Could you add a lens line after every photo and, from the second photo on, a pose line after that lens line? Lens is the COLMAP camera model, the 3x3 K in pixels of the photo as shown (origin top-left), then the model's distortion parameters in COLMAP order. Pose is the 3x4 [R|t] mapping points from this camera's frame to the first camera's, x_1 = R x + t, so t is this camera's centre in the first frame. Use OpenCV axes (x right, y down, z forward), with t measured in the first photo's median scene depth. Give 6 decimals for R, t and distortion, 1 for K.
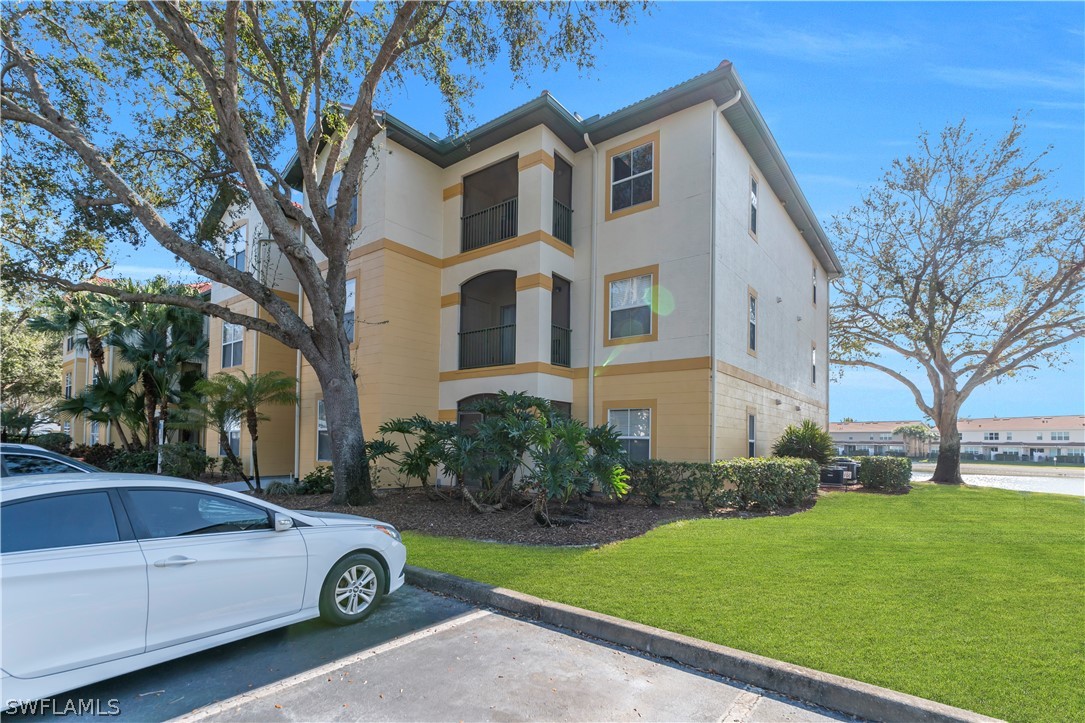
lens RADIAL K [[511.0, 0, 544.8], [0, 511.0, 434.0], [0, 0, 1]] dist [-0.004067, -0.001896]
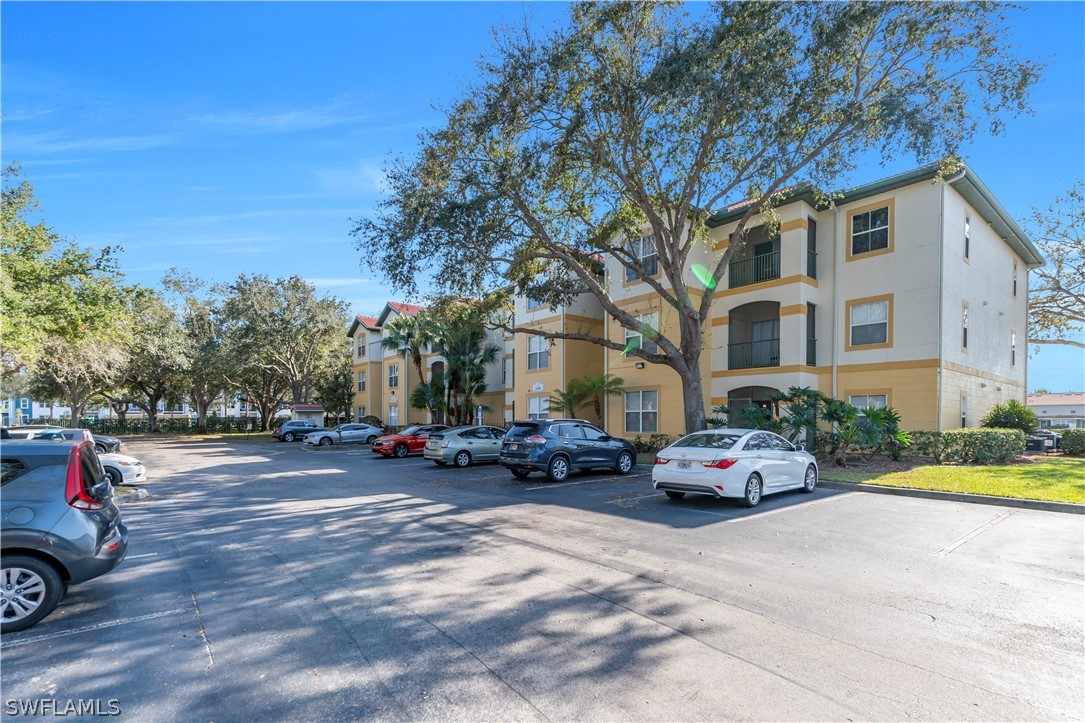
lens RADIAL K [[511.0, 0, 530.1], [0, 511.0, 430.0], [0, 0, 1]] dist [-0.004067, -0.001896]
pose [[0.969178, -0.004213, -0.246327, -0.381033], [0.012847, 0.999358, 0.033453, -0.010049], [0.246028, -0.035587, 0.968609, -0.593865]]
